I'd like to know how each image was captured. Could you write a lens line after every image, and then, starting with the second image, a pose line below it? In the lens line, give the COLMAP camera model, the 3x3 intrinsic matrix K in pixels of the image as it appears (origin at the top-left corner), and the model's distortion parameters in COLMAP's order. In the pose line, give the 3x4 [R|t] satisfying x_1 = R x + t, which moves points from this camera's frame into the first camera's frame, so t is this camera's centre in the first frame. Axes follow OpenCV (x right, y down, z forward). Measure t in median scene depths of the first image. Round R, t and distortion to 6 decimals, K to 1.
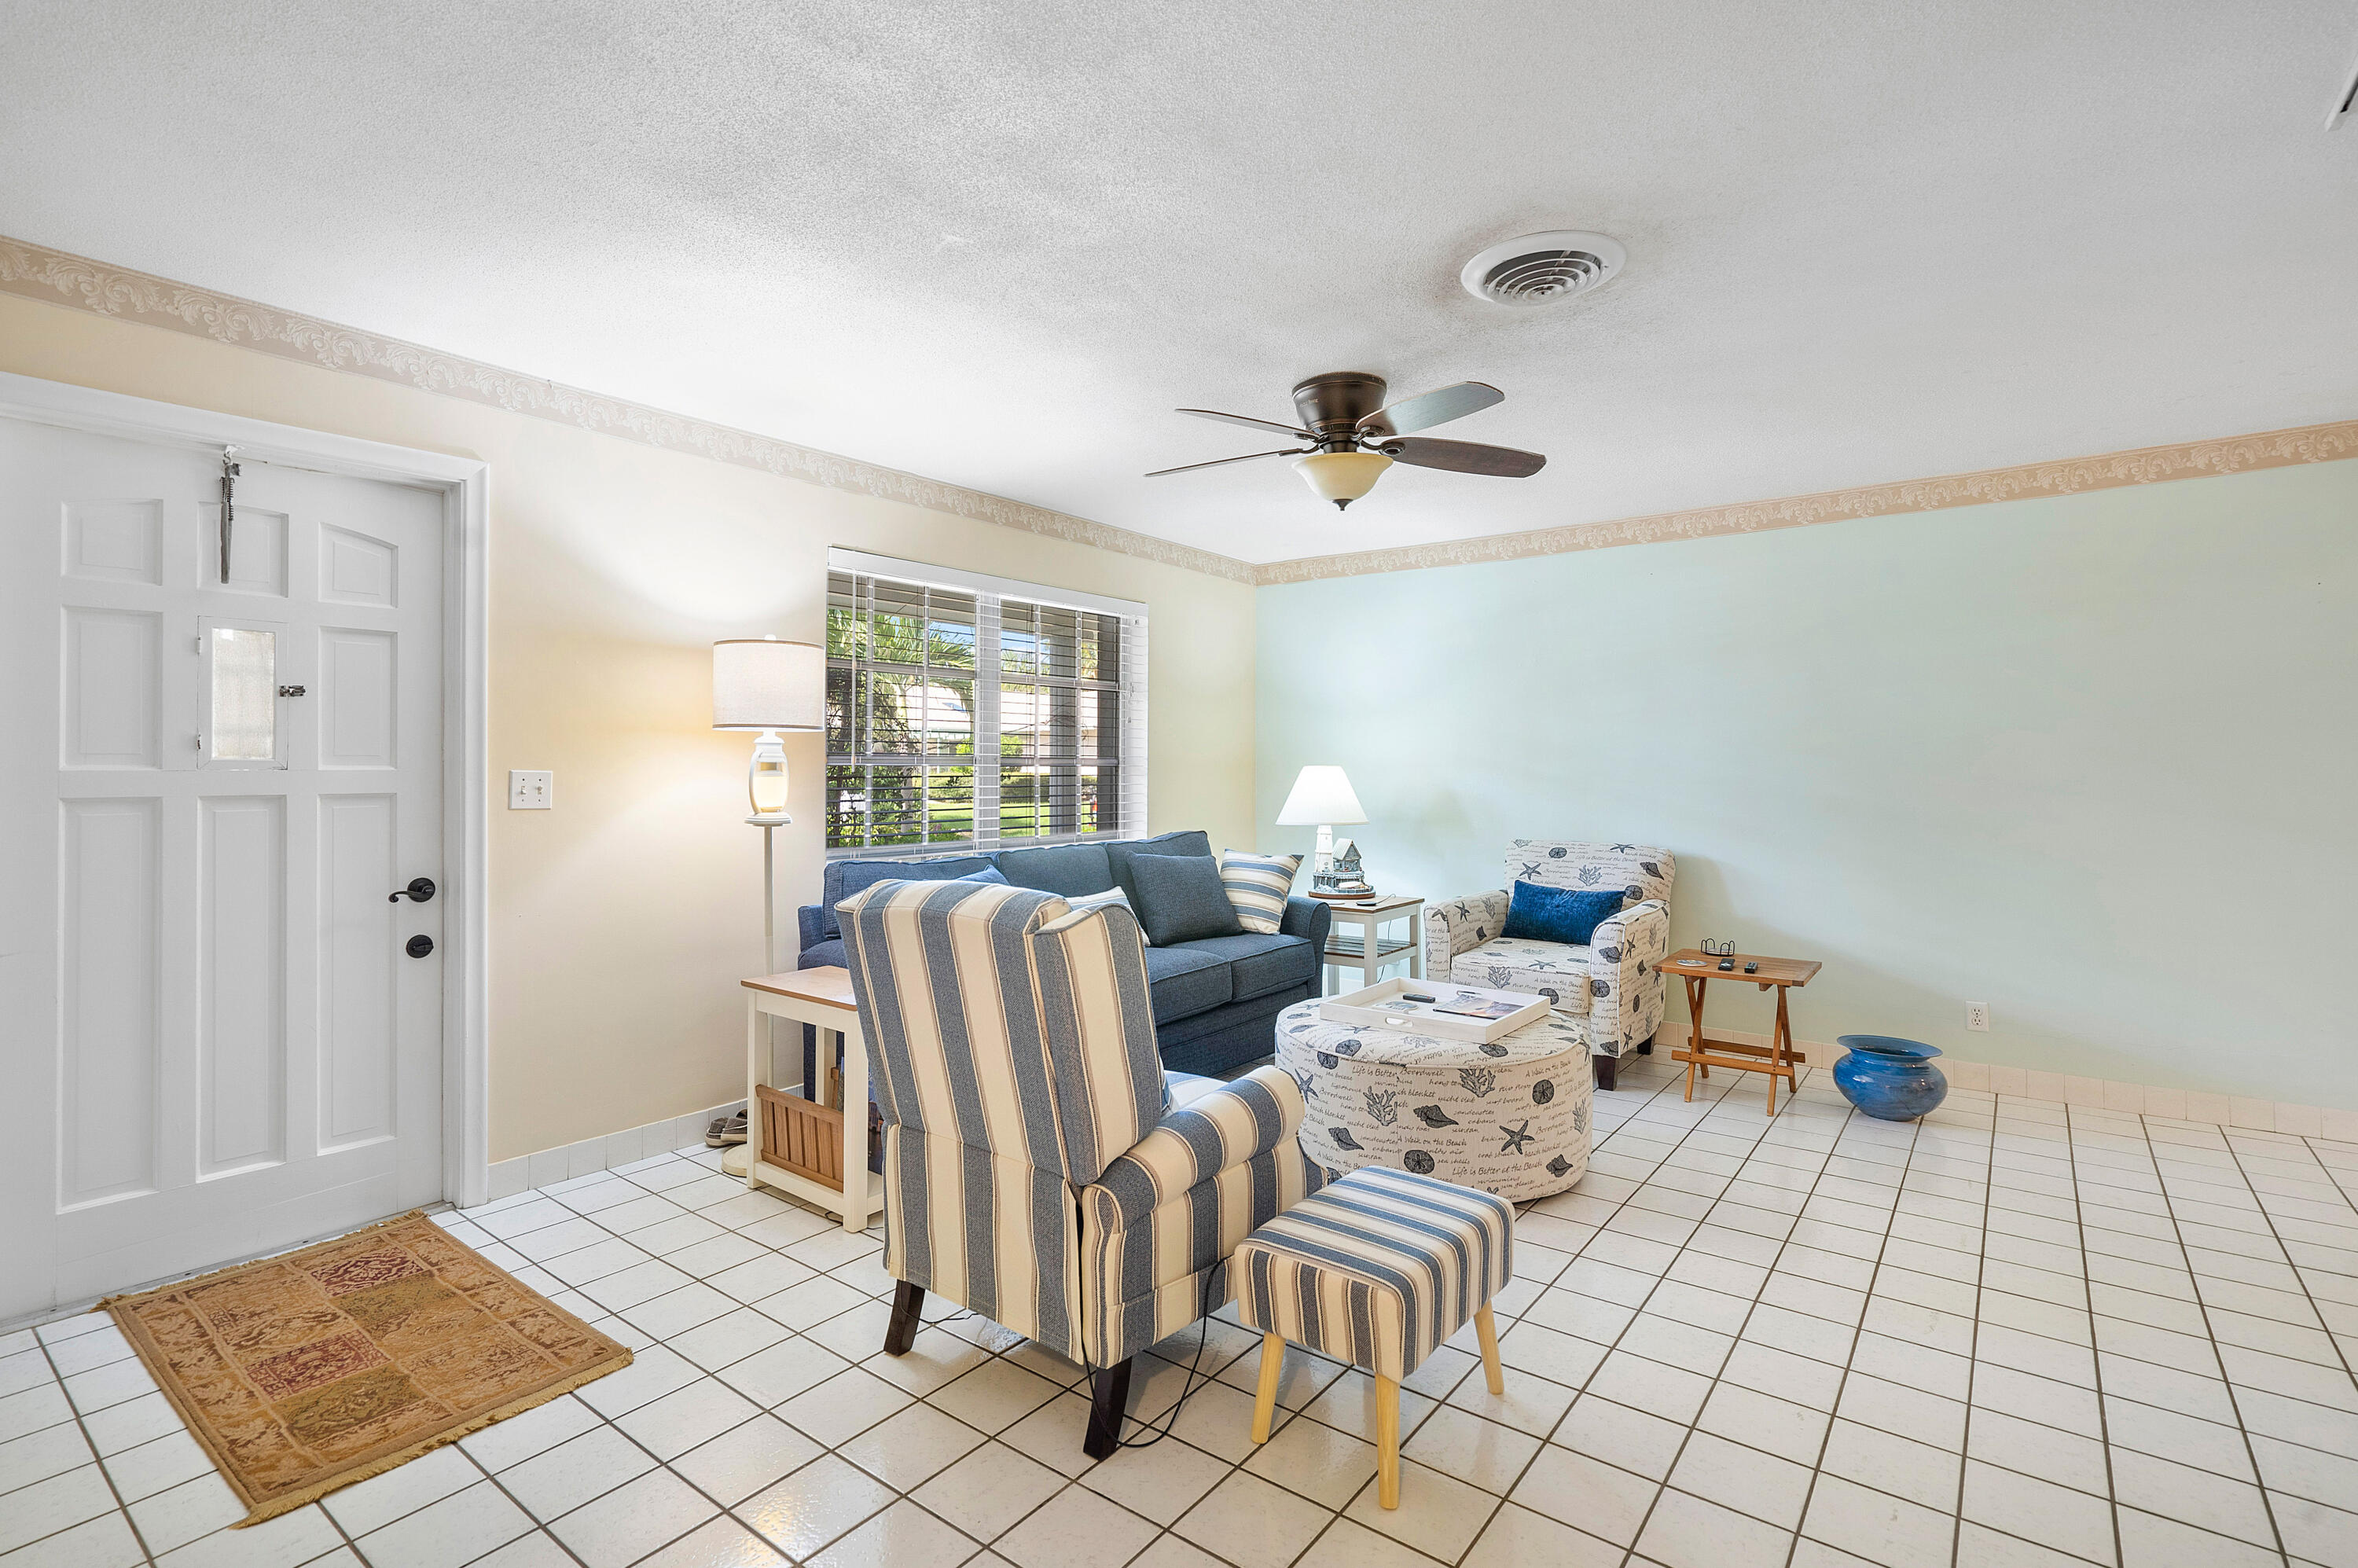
lens RADIAL K [[1085.9, 0, 1178.5], [0, 1085.9, 758.3], [0, 0, 1]] dist [-0.003553, 0.000918]
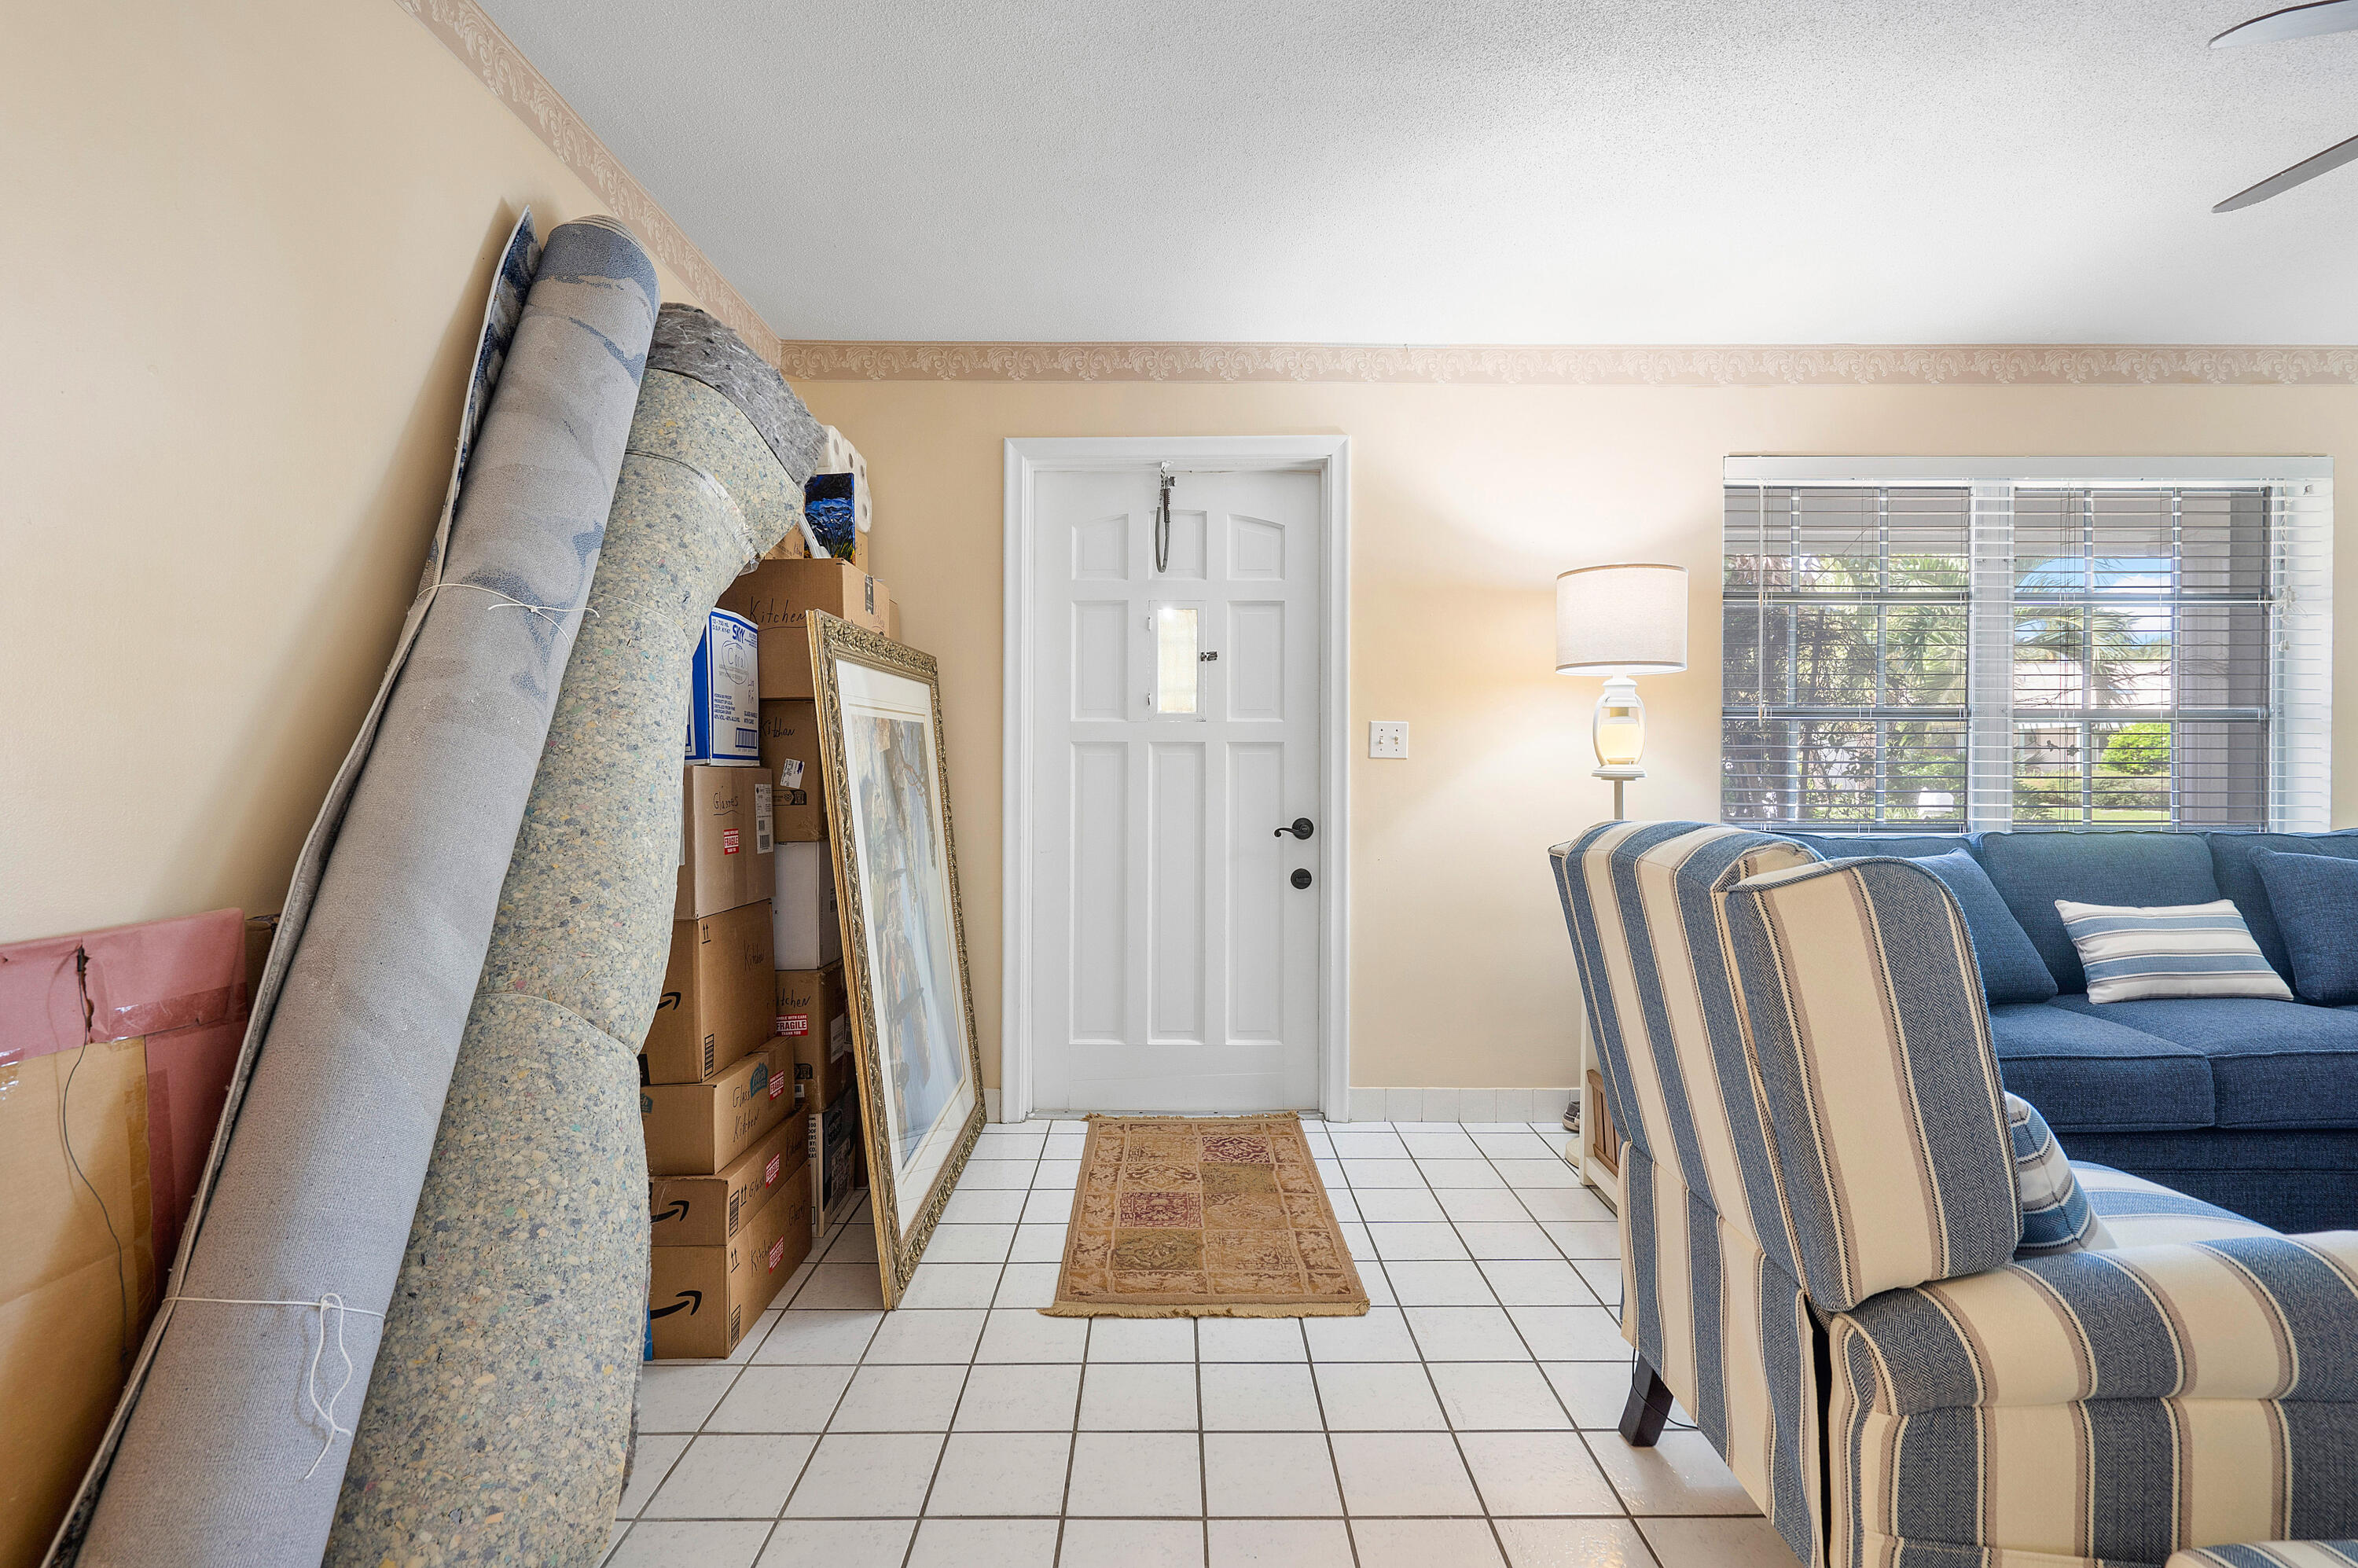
lens RADIAL K [[1085.9, 0, 1161.1], [0, 1085.9, 758.7], [0, 0, 1]] dist [-0.003553, 0.000918]
pose [[0.613196, -0.003963, -0.789921, 0.107680], [0.009252, 0.999955, 0.002165, 0.048994], [0.789877, -0.008636, 0.613205, 0.211233]]
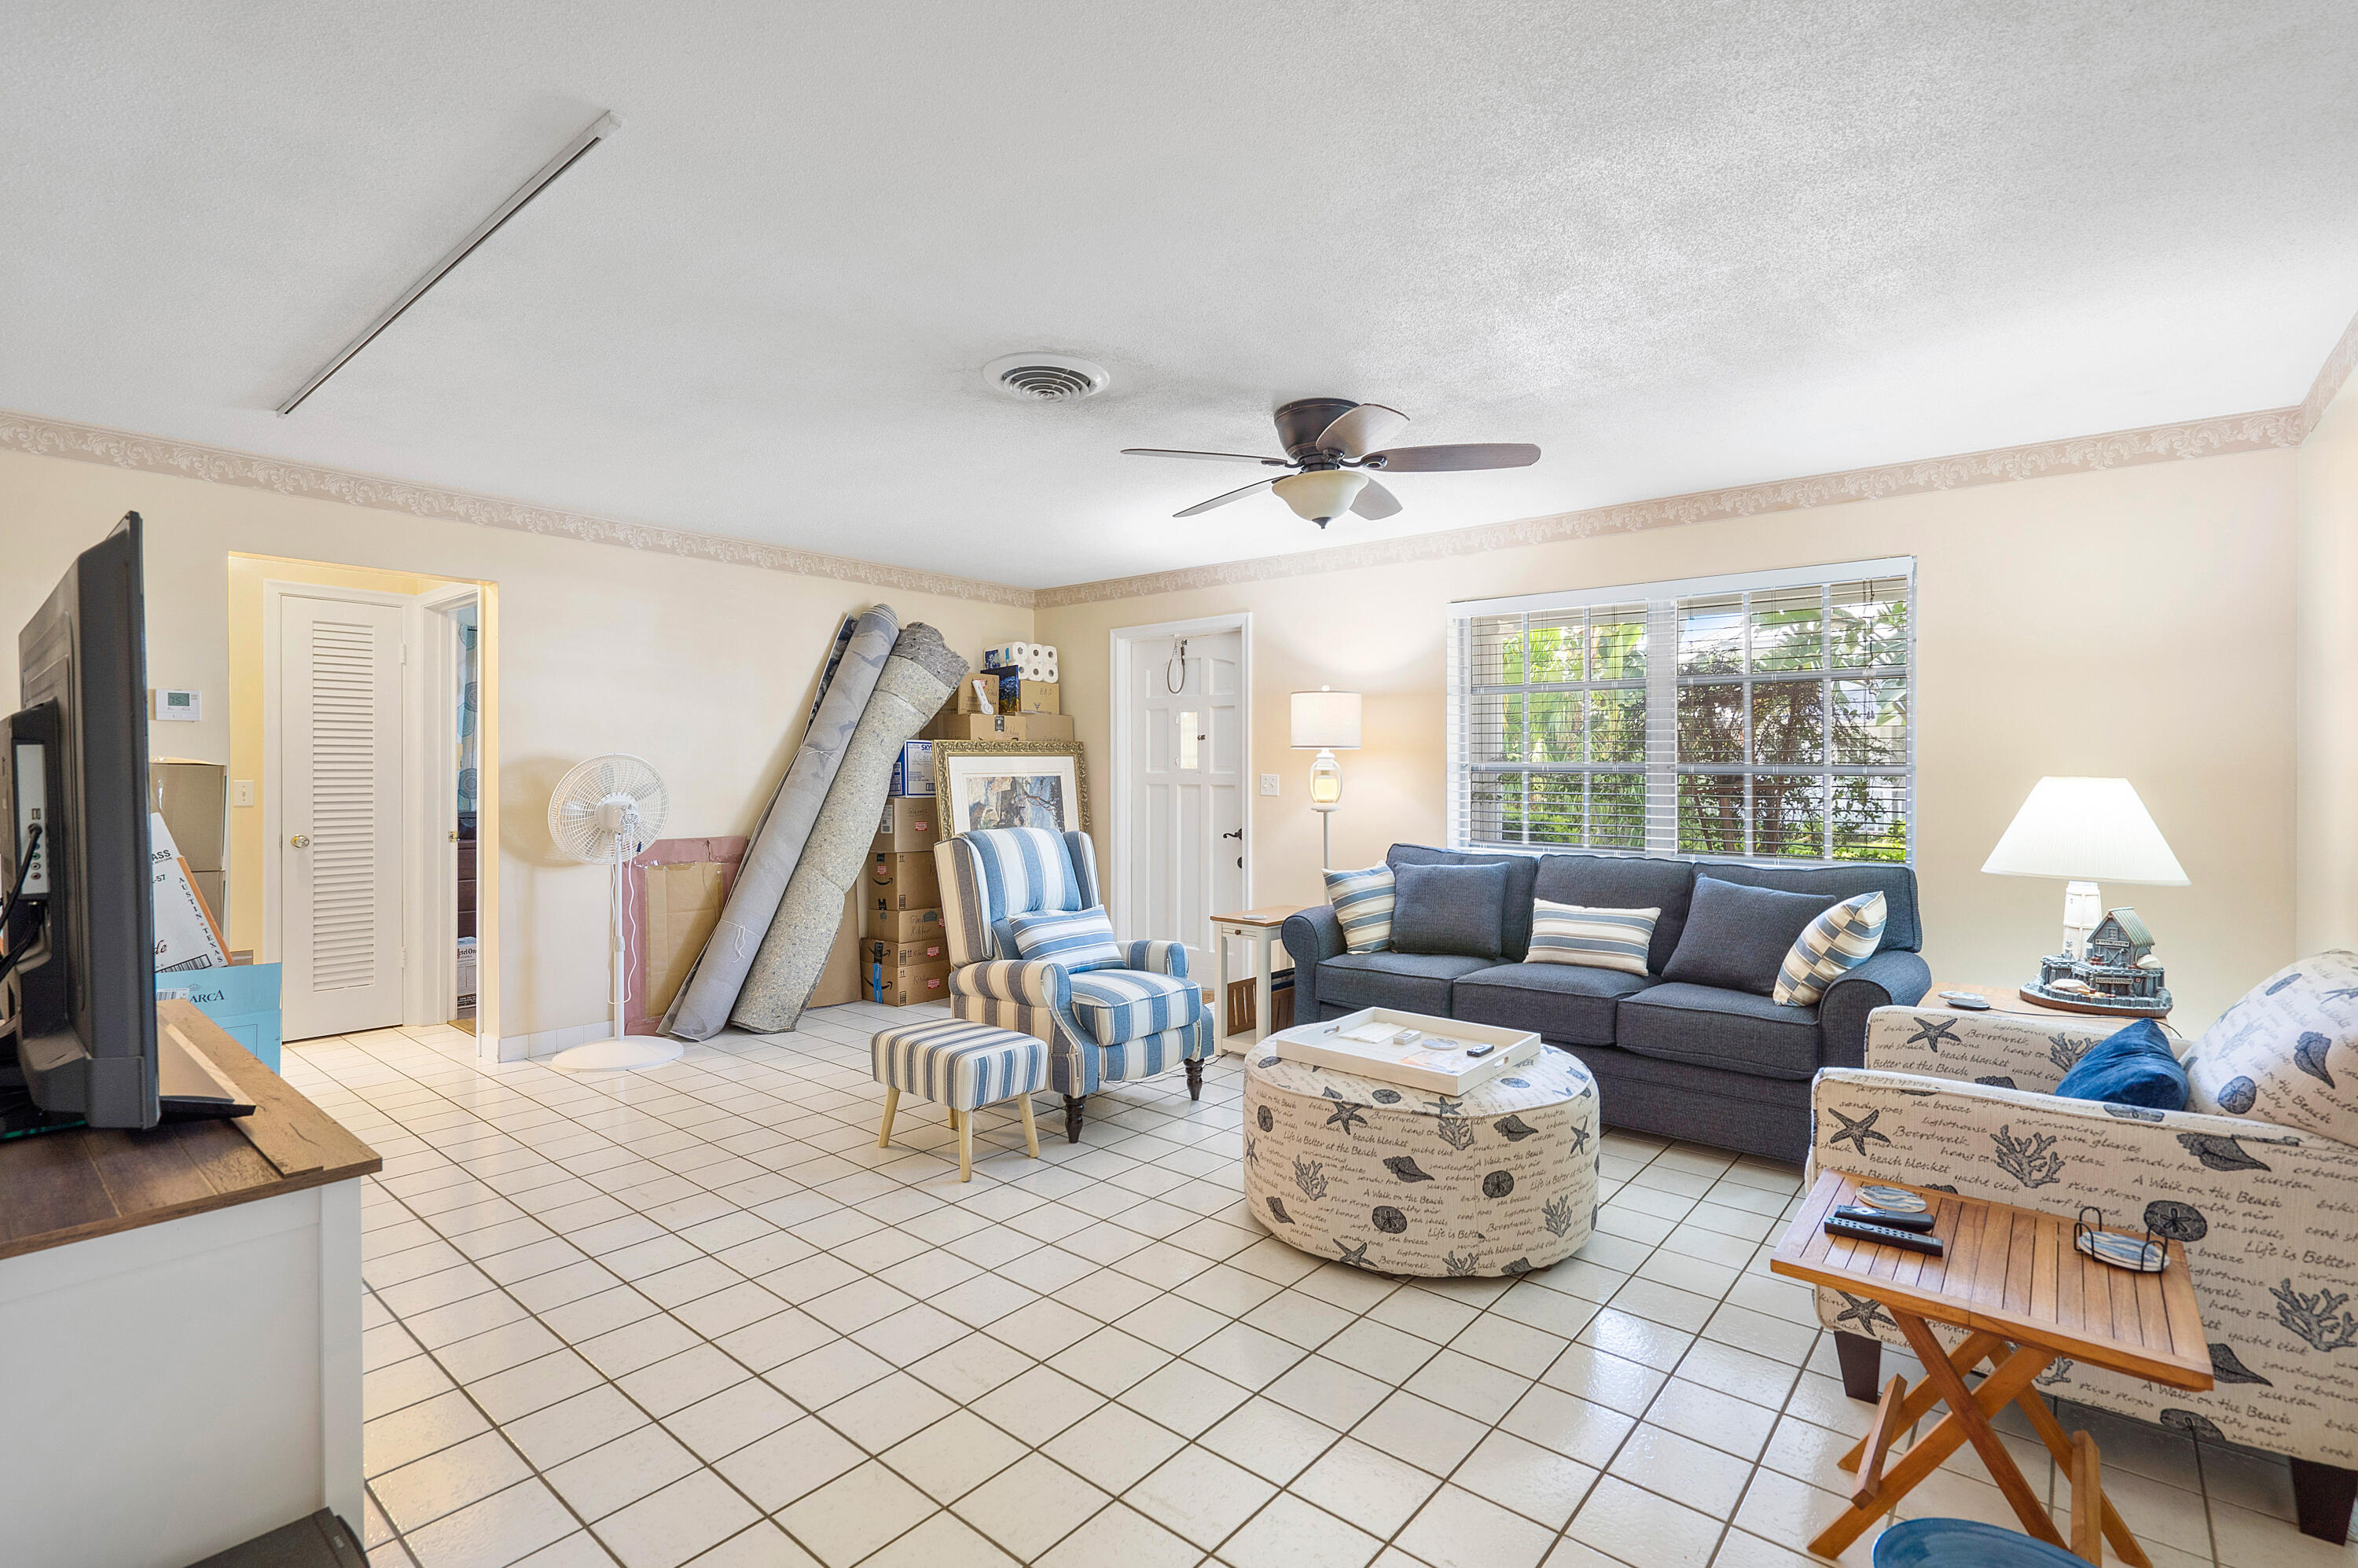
lens RADIAL K [[1085.9, 0, 1175.1], [0, 1085.9, 789.8], [0, 0, 1]] dist [-0.003553, 0.000918]
pose [[-0.046641, 0.019698, -0.998717, 1.384895], [0.008869, 0.999774, 0.019305, 0.000274], [0.998872, -0.007957, -0.046805, 1.046456]]
